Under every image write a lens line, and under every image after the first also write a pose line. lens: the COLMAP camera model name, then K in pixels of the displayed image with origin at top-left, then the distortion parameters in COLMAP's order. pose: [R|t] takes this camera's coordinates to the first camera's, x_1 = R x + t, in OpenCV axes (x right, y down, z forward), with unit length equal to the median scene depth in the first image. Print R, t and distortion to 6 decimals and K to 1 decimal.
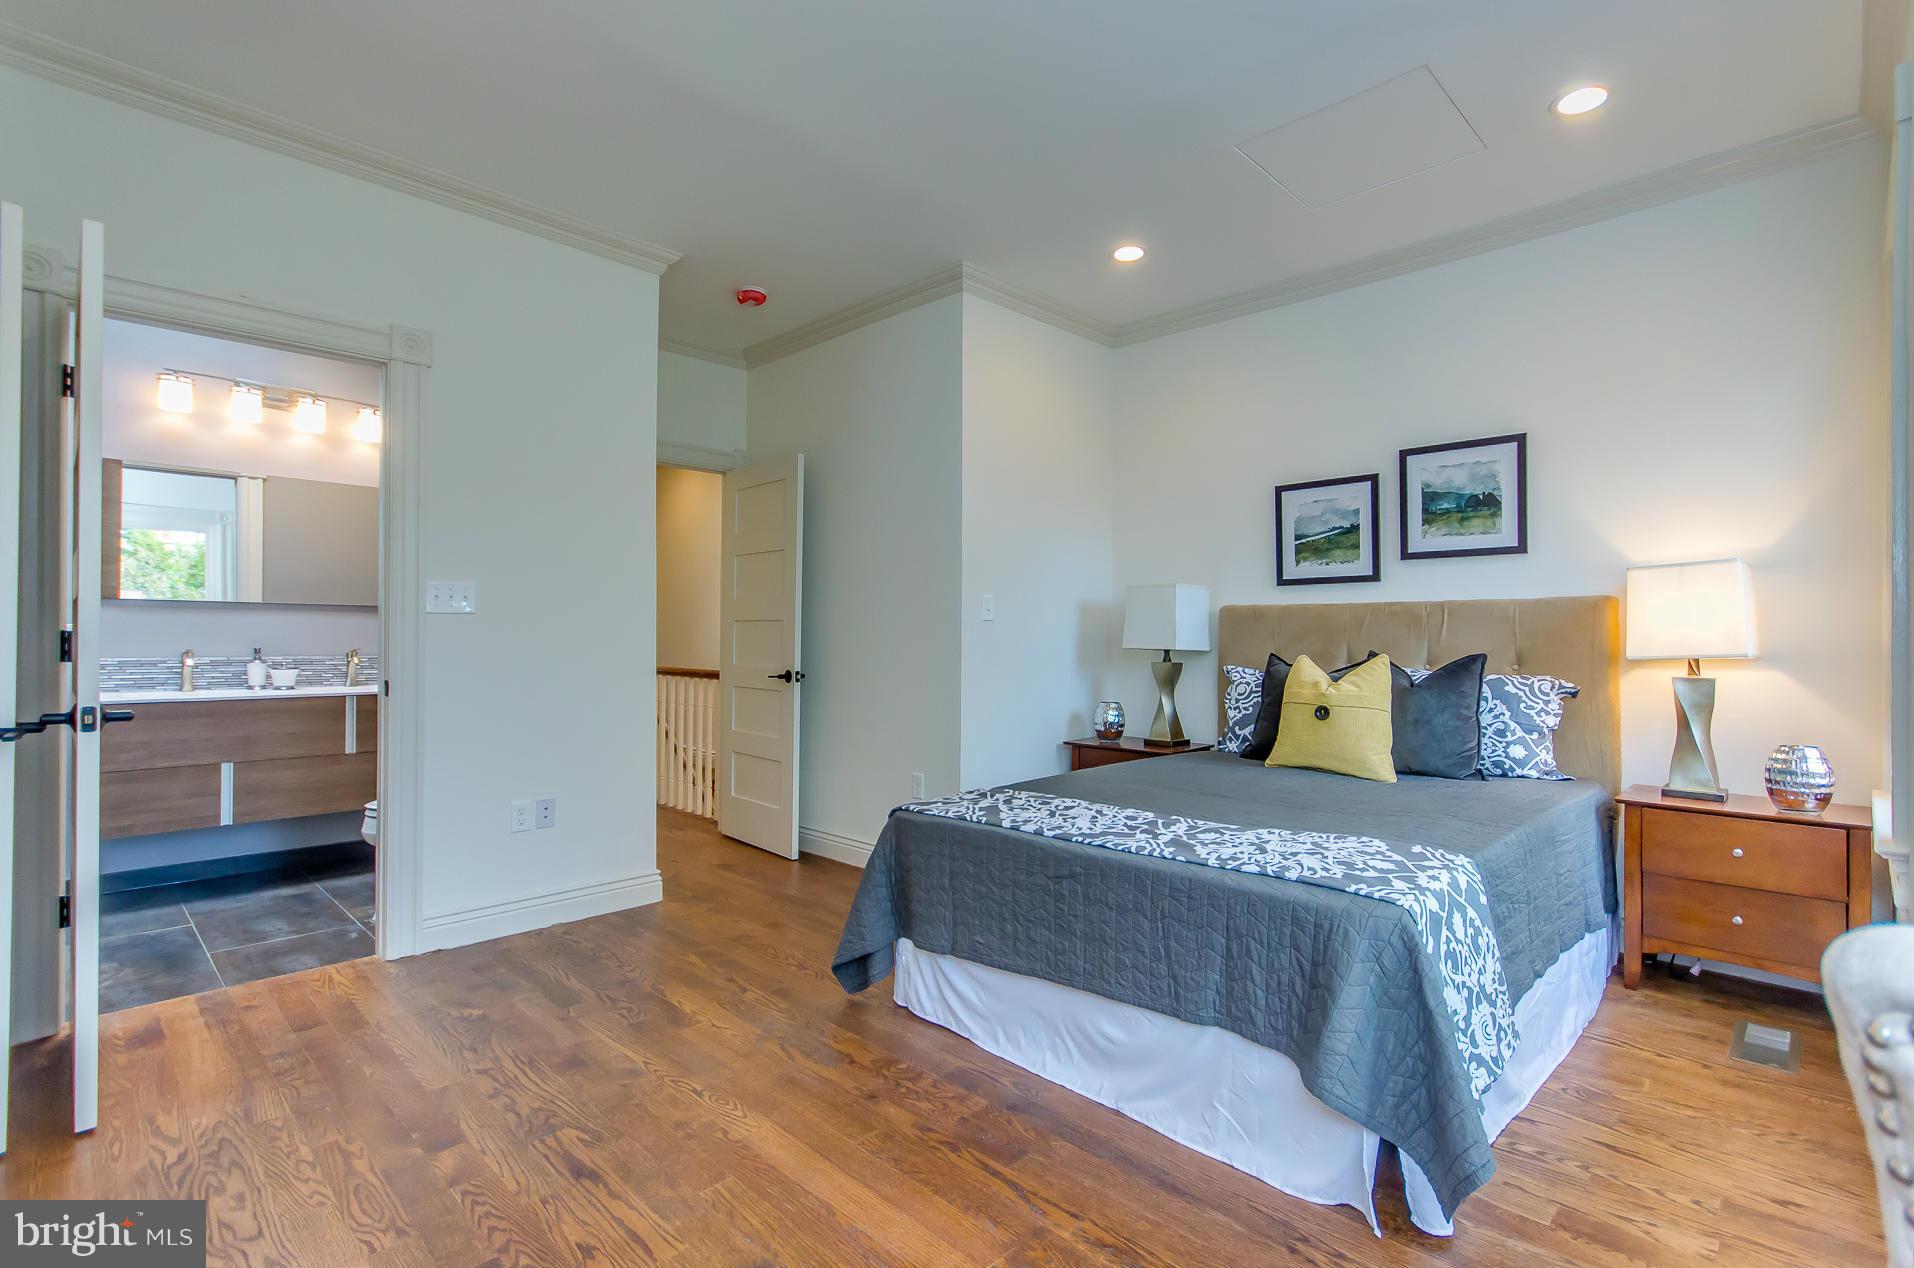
lens RADIAL K [[875.5, 0, 954.1], [0, 875.5, 627.3], [0, 0, 1]] dist [0.002412, -0.000940]
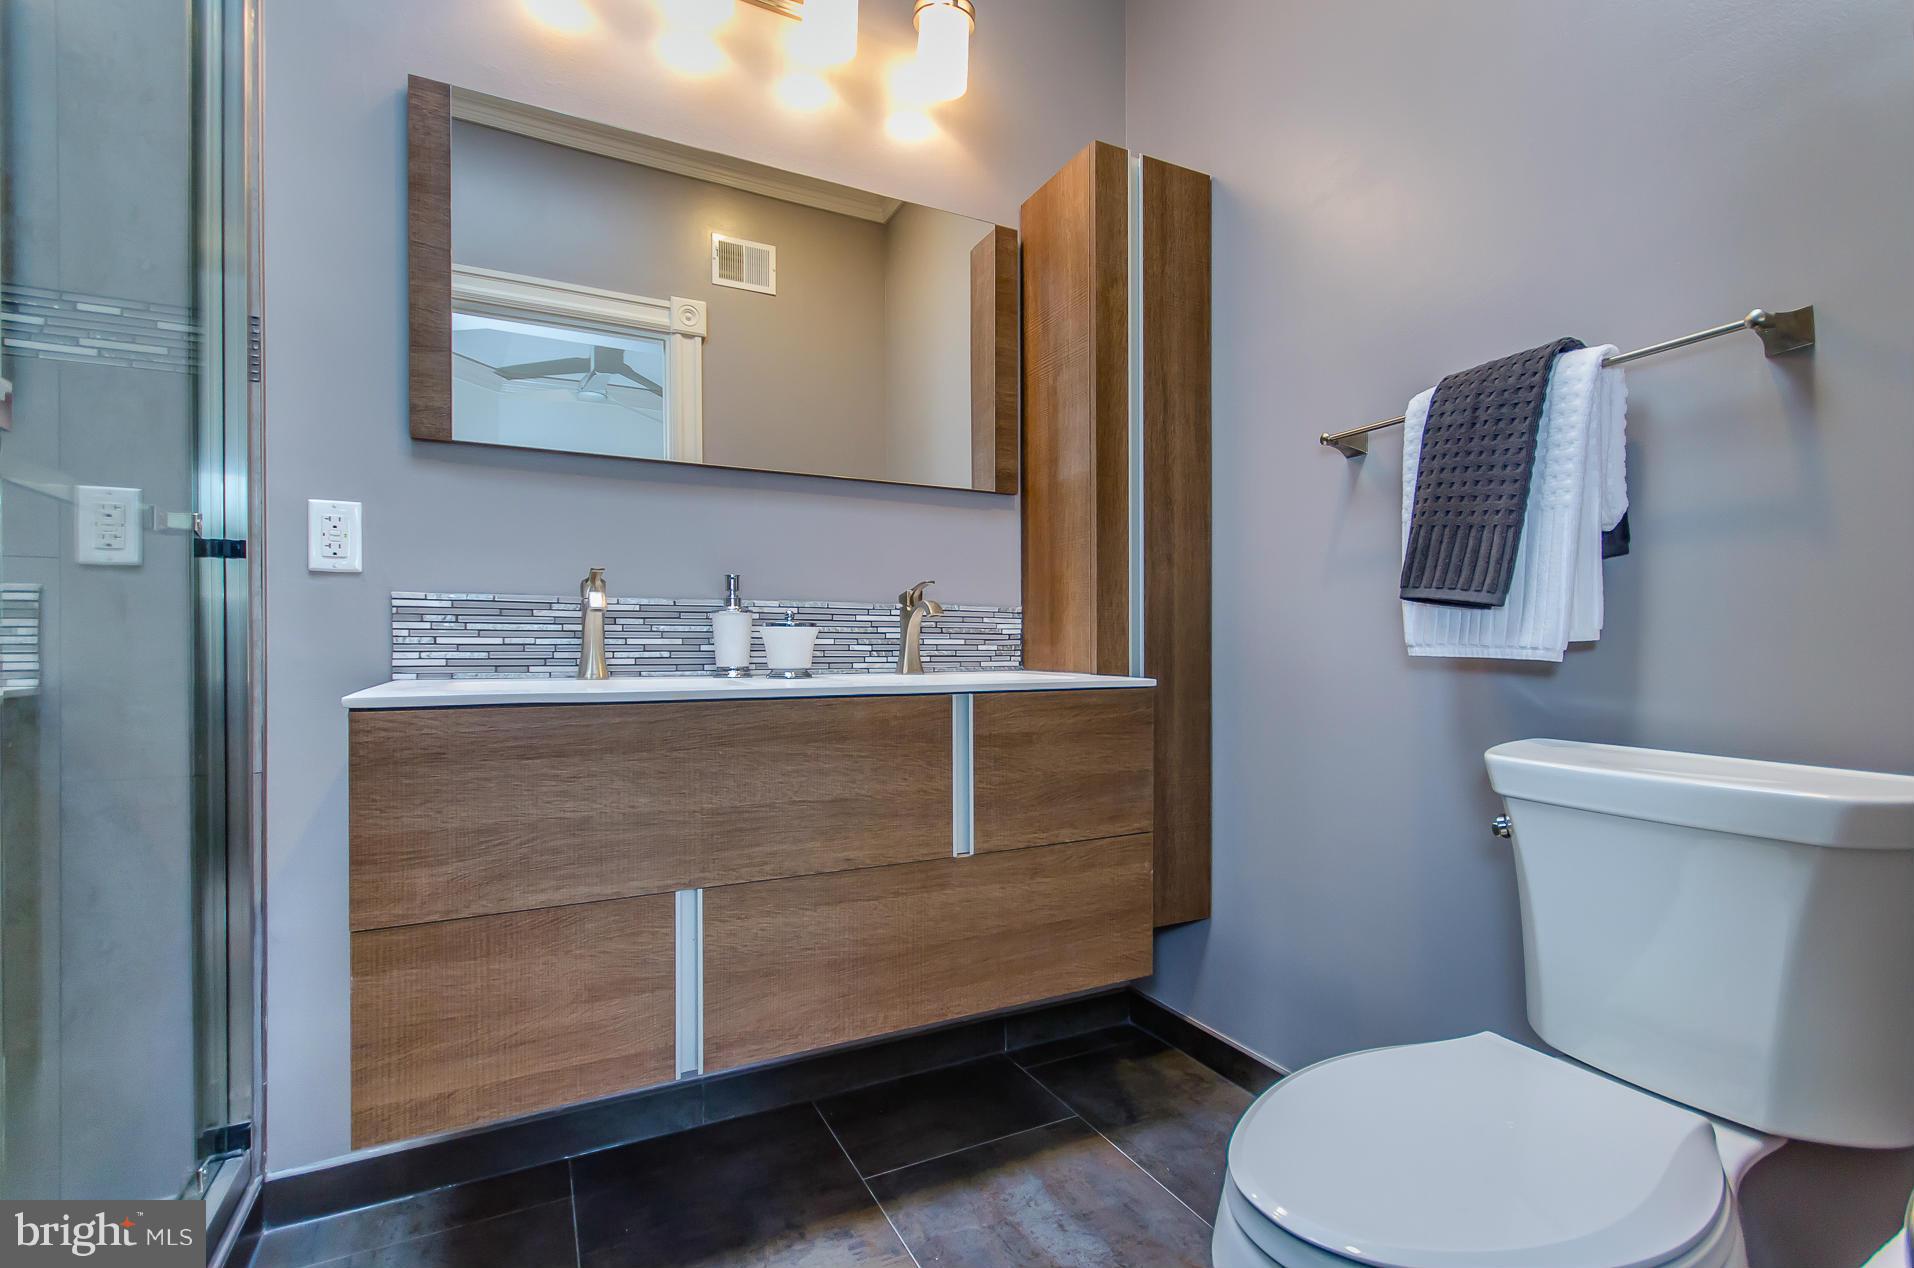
lens RADIAL K [[875.5, 0, 968.4], [0, 875.5, 643.7], [0, 0, 1]] dist [0.002412, -0.000940]
pose [[0.945707, -0.006164, -0.324963, -0.524533], [0.008982, 0.999934, 0.007171, 0.050270], [0.324897, -0.009701, 0.945700, 0.609476]]
